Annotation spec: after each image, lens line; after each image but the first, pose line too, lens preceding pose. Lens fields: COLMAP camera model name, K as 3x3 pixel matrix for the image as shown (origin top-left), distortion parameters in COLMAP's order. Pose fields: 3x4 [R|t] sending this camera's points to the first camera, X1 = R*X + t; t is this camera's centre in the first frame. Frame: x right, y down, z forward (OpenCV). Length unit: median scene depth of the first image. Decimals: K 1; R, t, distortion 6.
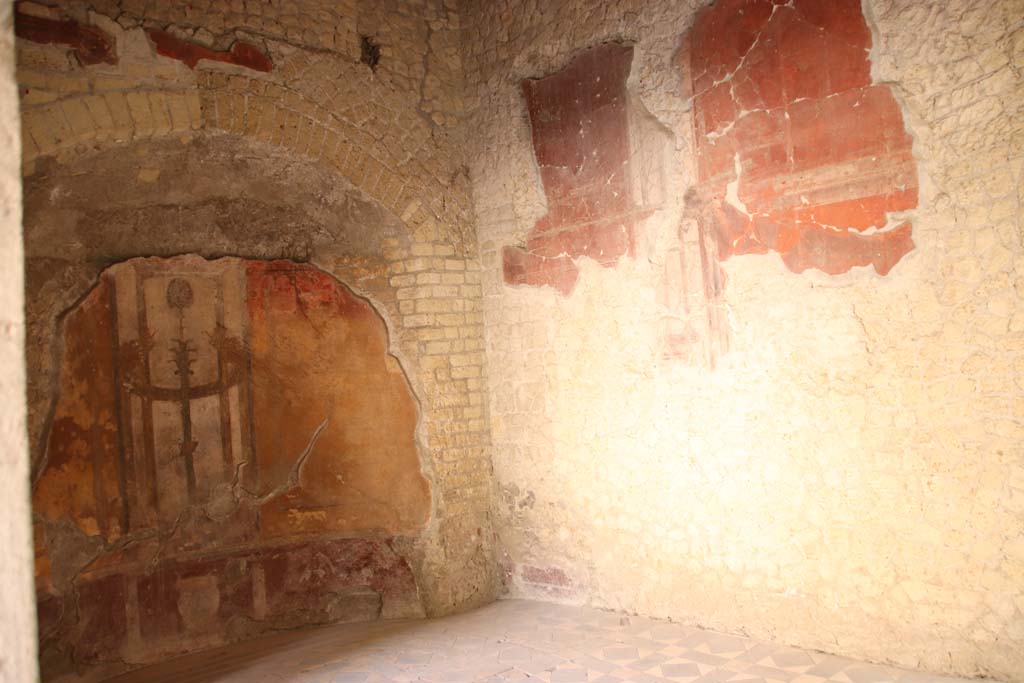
lens RADIAL K [[902.0, 0, 512.0], [0, 902.0, 341.5], [0, 0, 1]] dist [-0.132501, 0.157441]
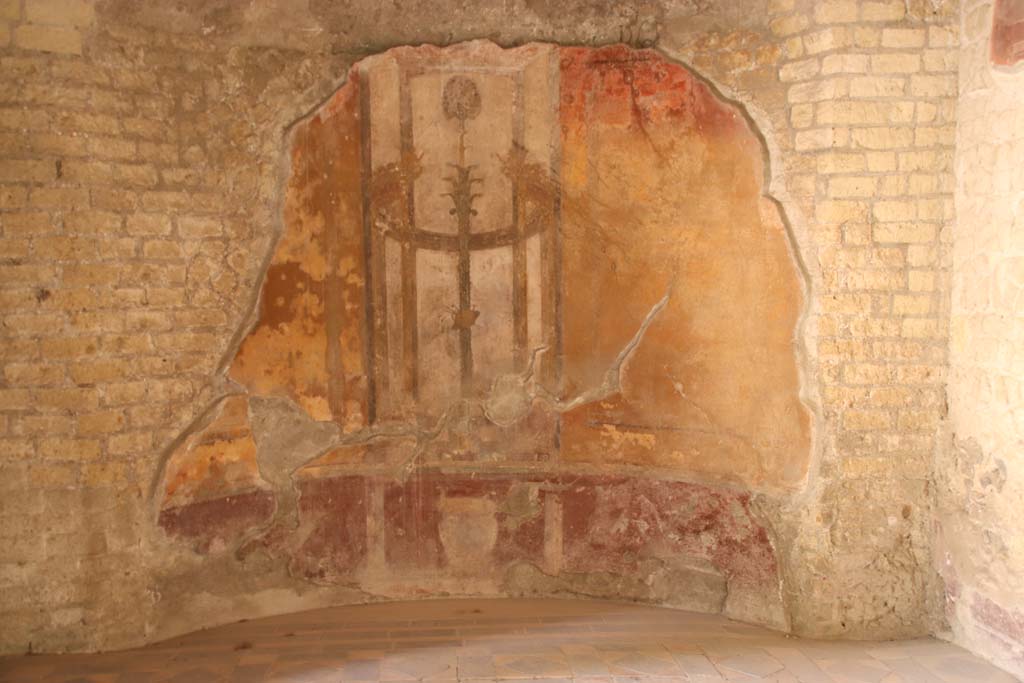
lens RADIAL K [[1033.2, 0, 512.0], [0, 1033.2, 341.5], [0, 0, 1]] dist [-0.066030, 0.282432]
pose [[0.789320, 0.108215, -0.604370, 0.160978], [-0.032605, 0.990344, 0.134742, 0.023922], [0.613116, -0.086649, 0.785227, 0.355339]]
